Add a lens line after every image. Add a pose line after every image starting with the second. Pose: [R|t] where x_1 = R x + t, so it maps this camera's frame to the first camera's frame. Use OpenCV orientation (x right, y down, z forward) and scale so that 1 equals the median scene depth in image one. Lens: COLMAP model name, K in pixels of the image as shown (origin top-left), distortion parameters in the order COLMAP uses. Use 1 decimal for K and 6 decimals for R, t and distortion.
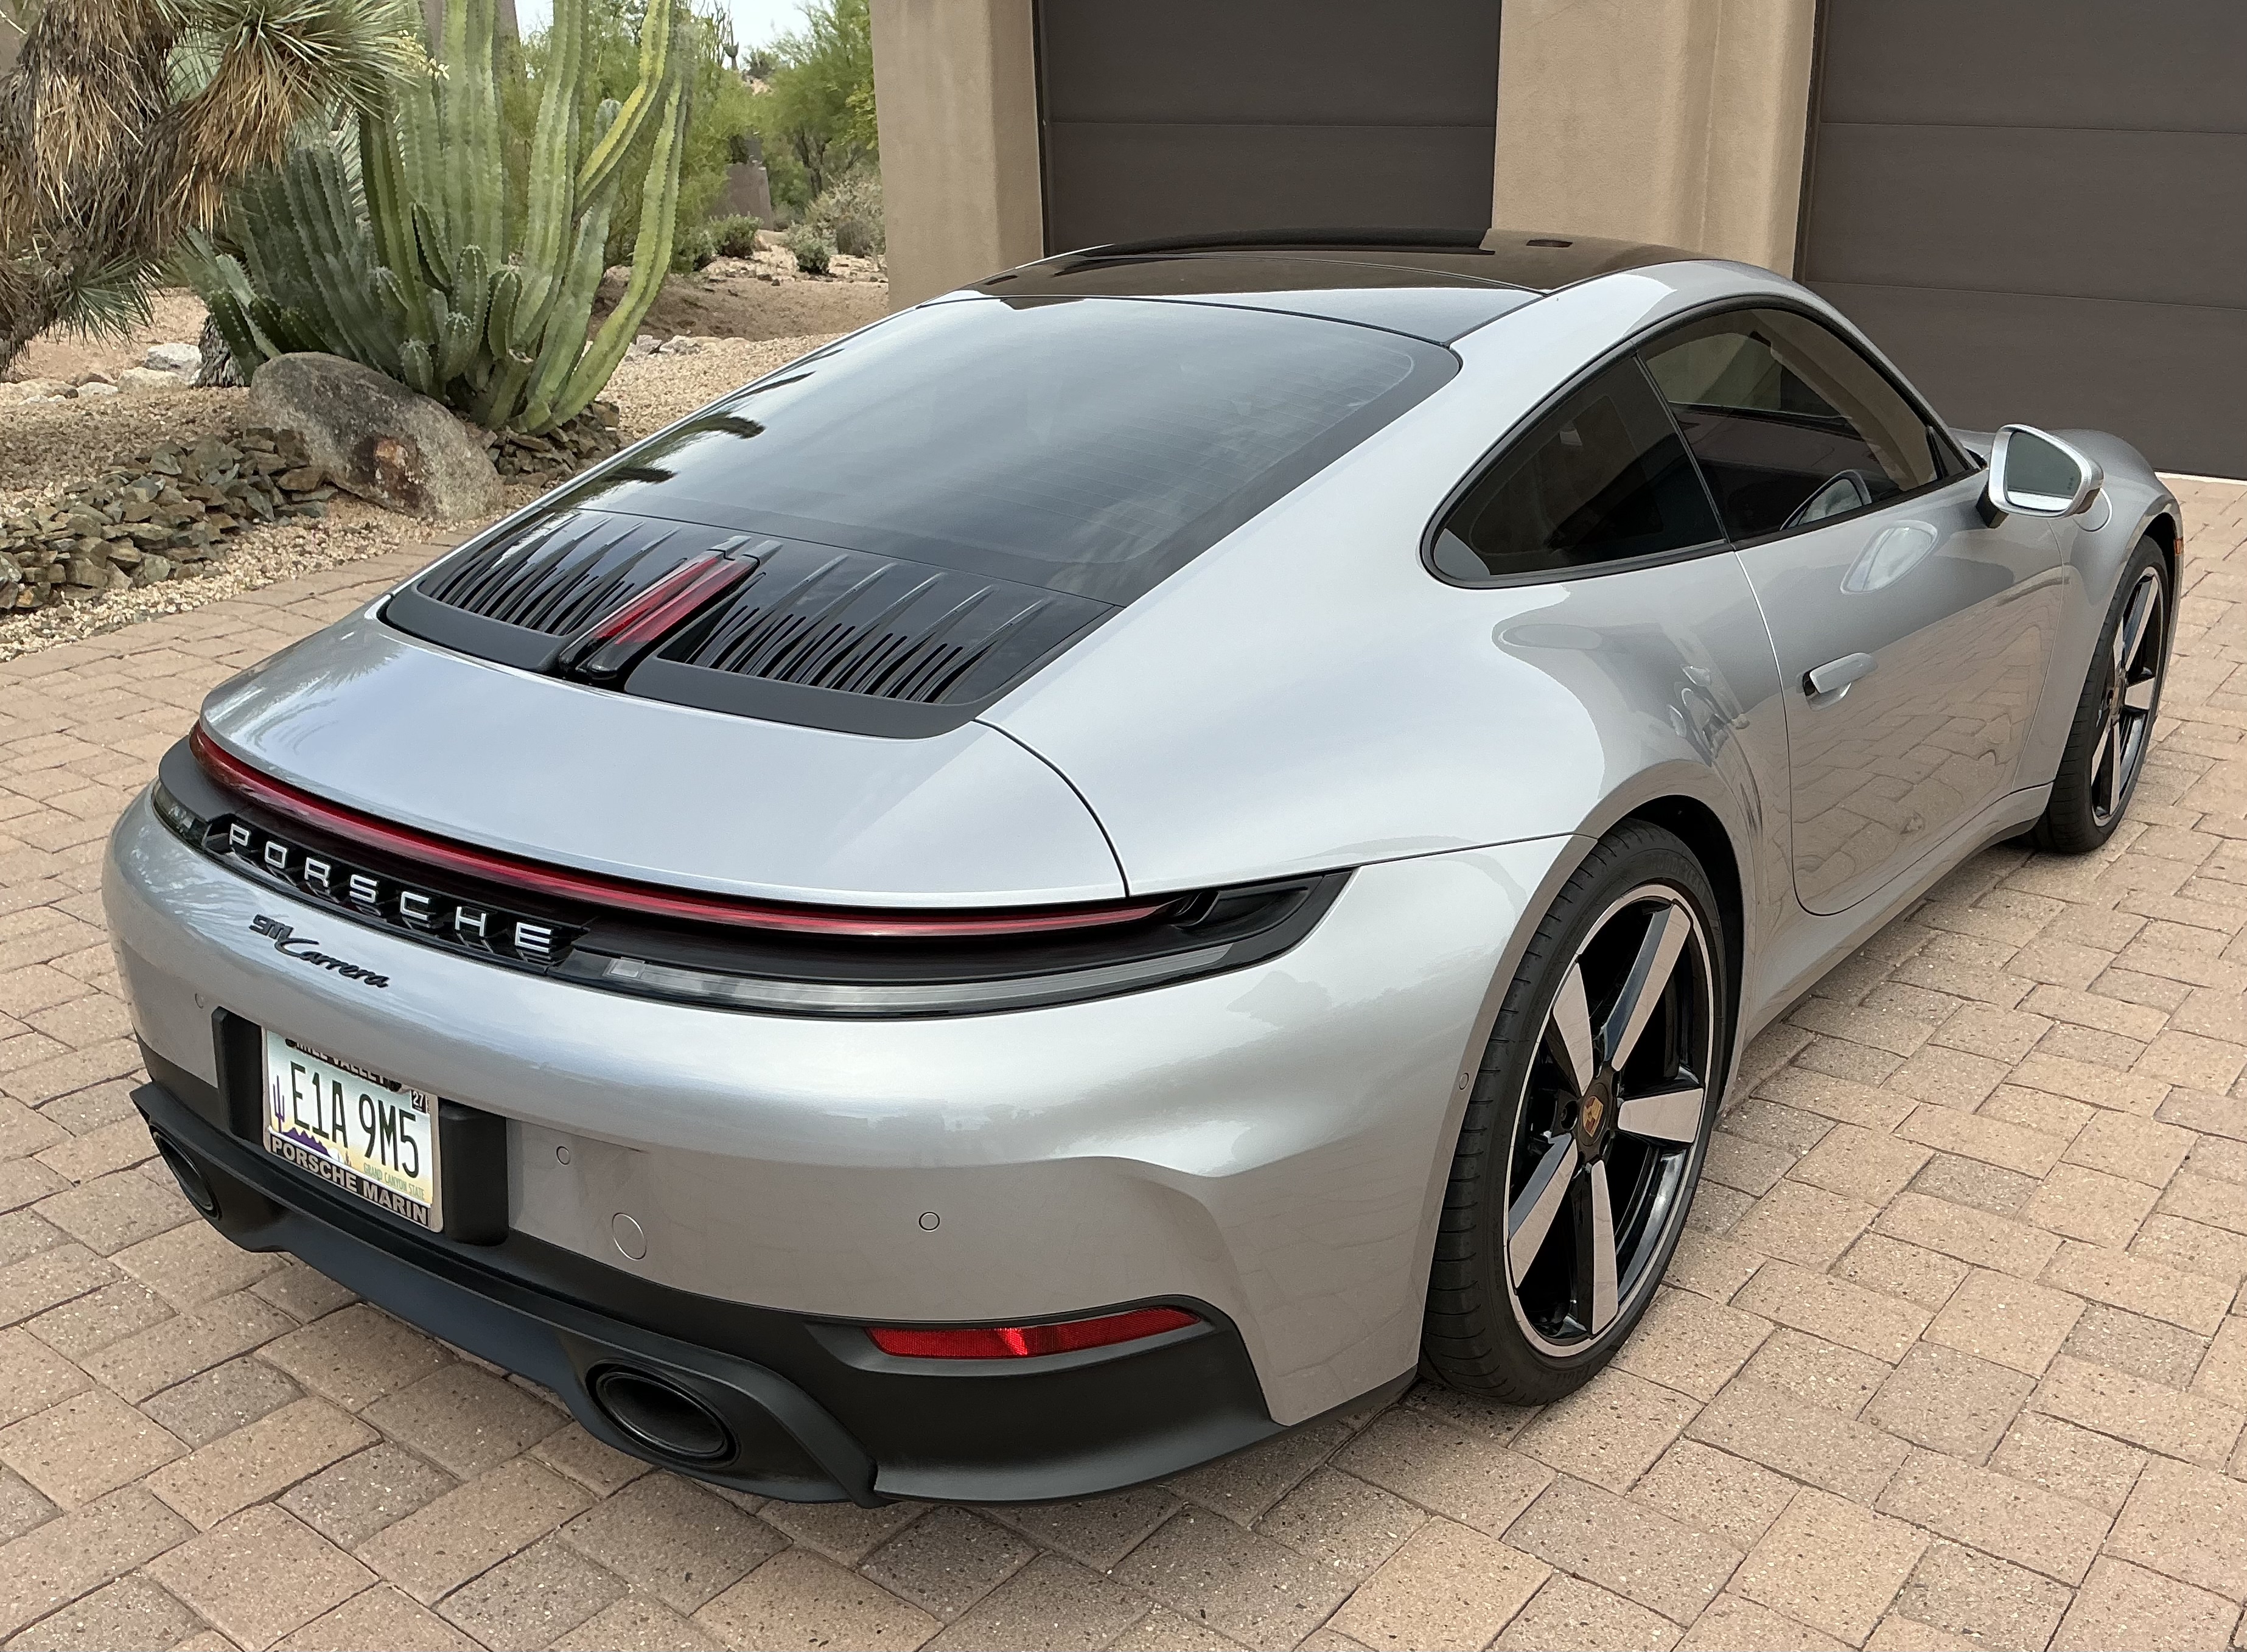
lens RADIAL K [[2078.1, 0, 1124.9], [0, 2078.1, 883.6], [0, 0, 1]] dist [0.080908, -0.182352]
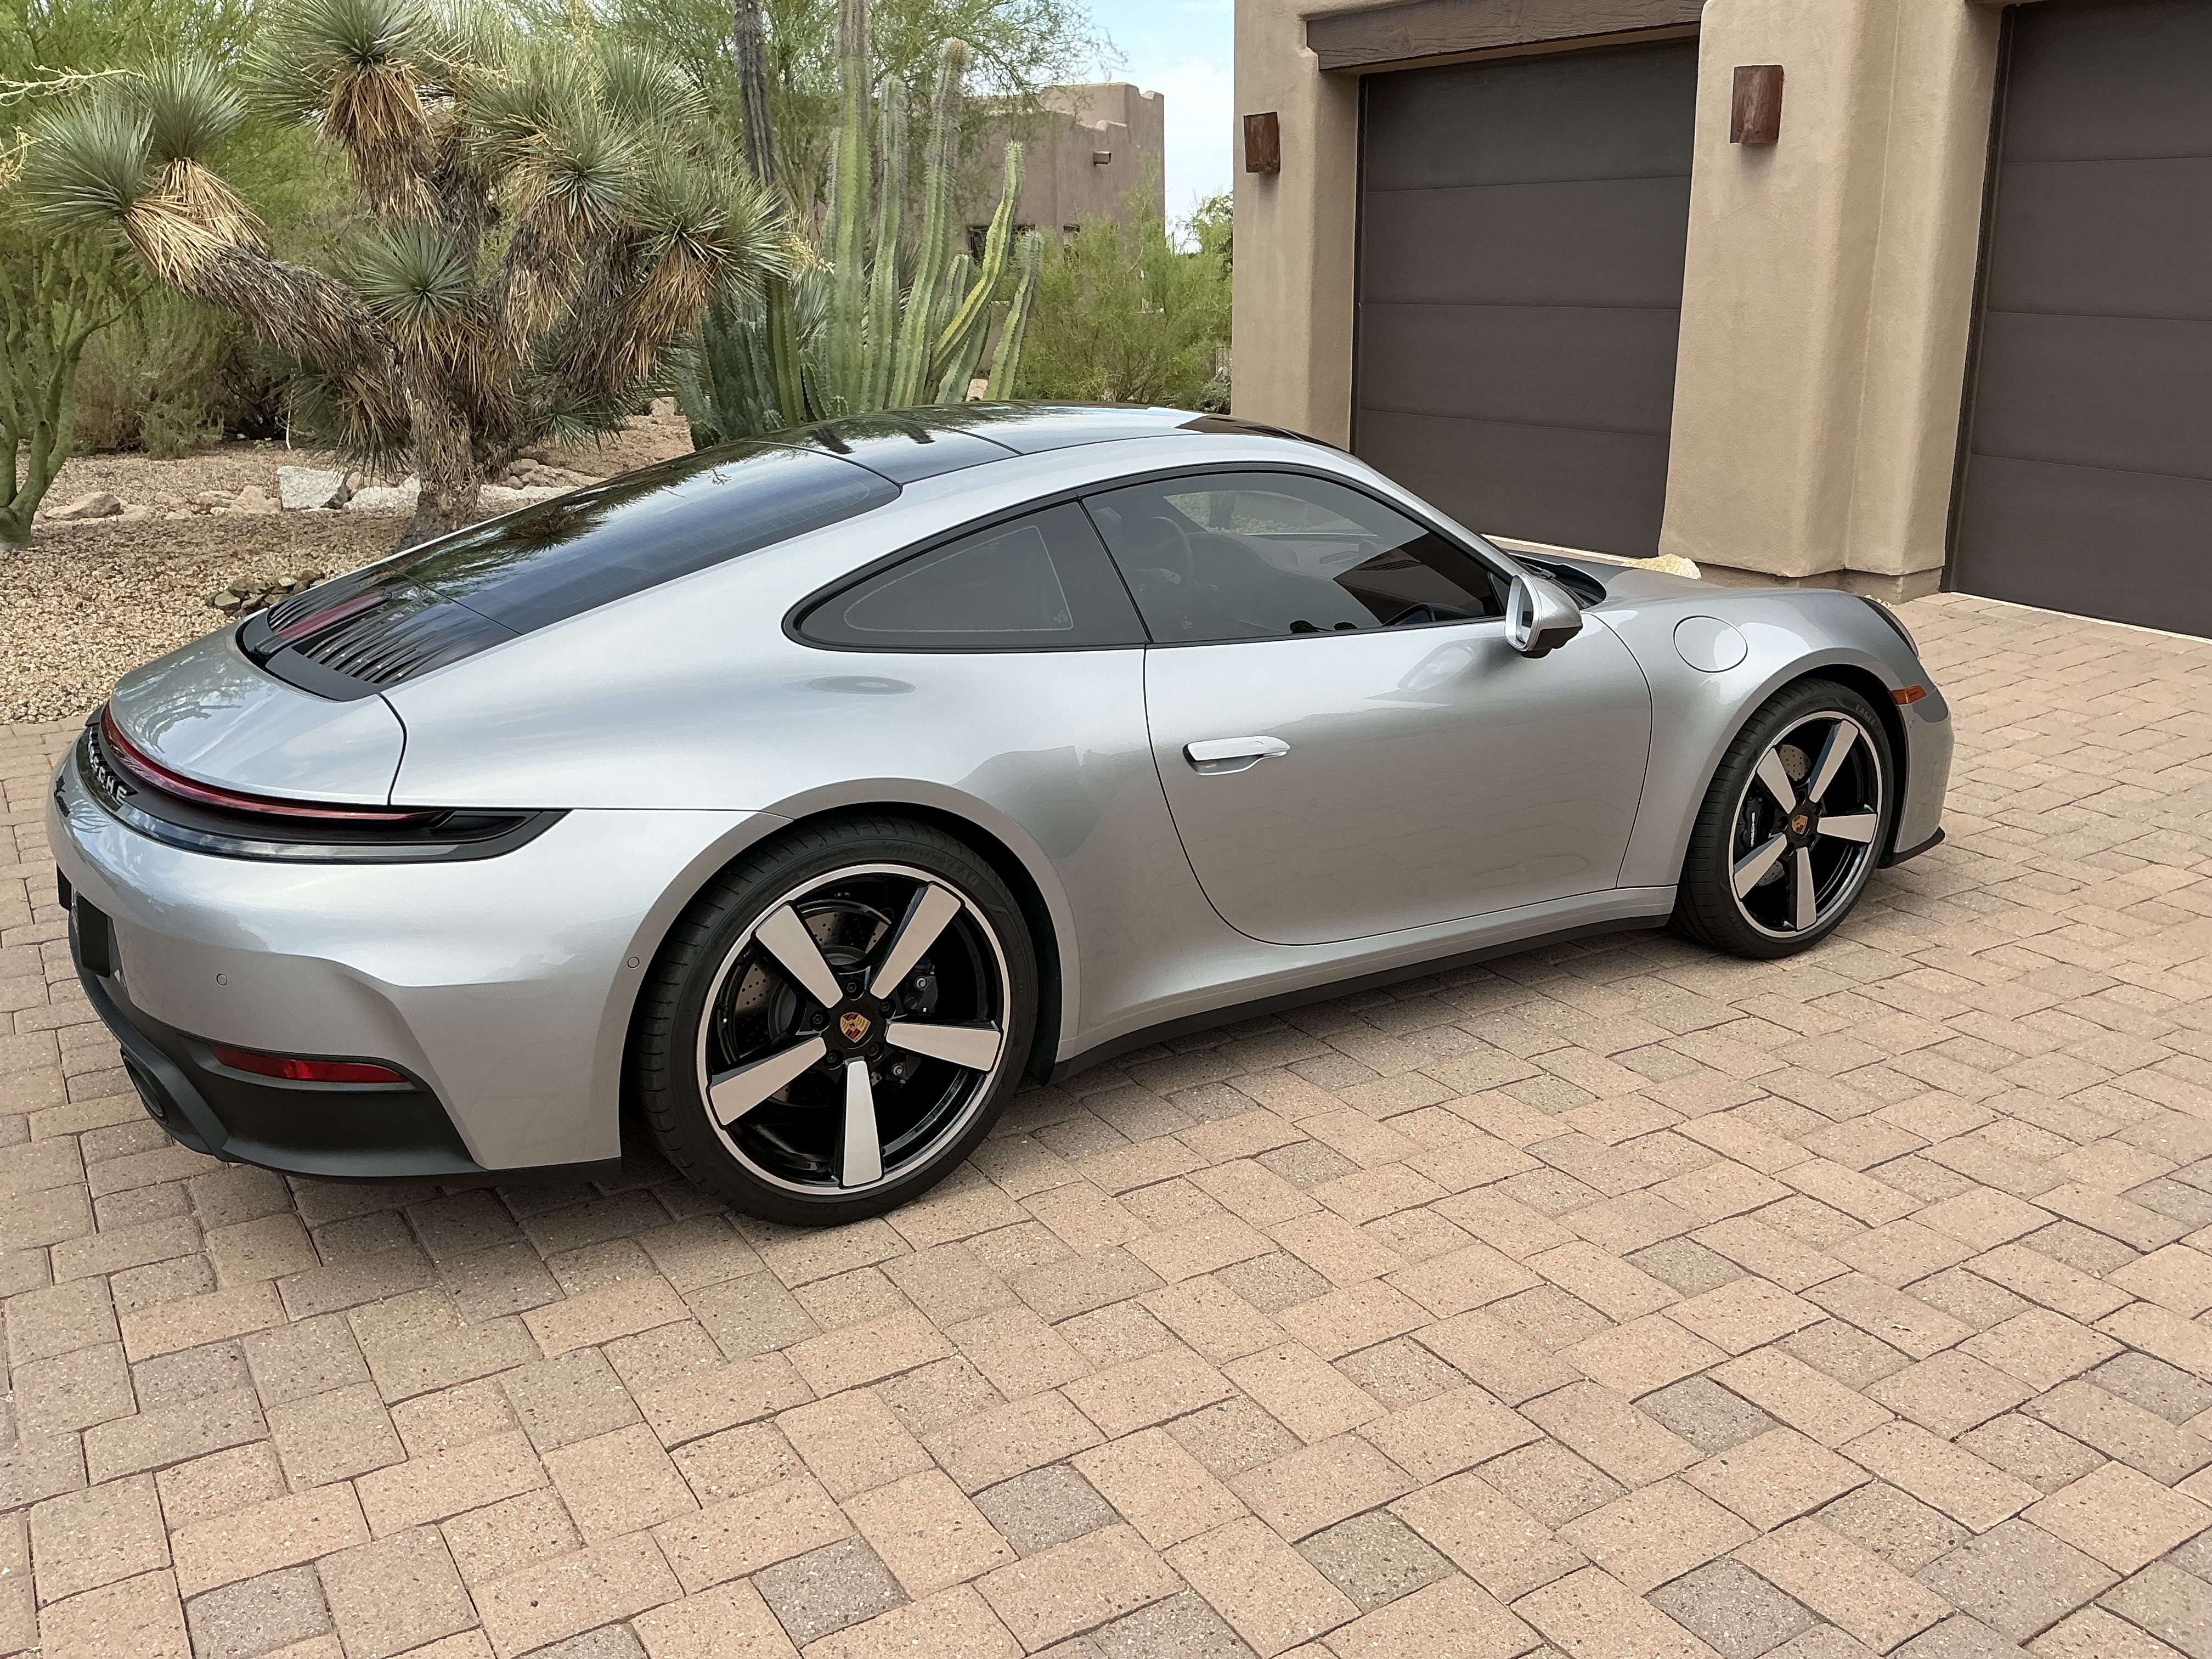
lens RADIAL K [[1880.1, 0, 1106.0], [0, 1880.1, 829.5], [0, 0, 1]] dist [0.167527, -0.416115]
pose [[0.927959, 0.105081, -0.357561, 1.024447], [-0.130334, 0.990346, -0.047202, 0.022082], [0.349149, 0.090404, 0.932696, -0.175388]]
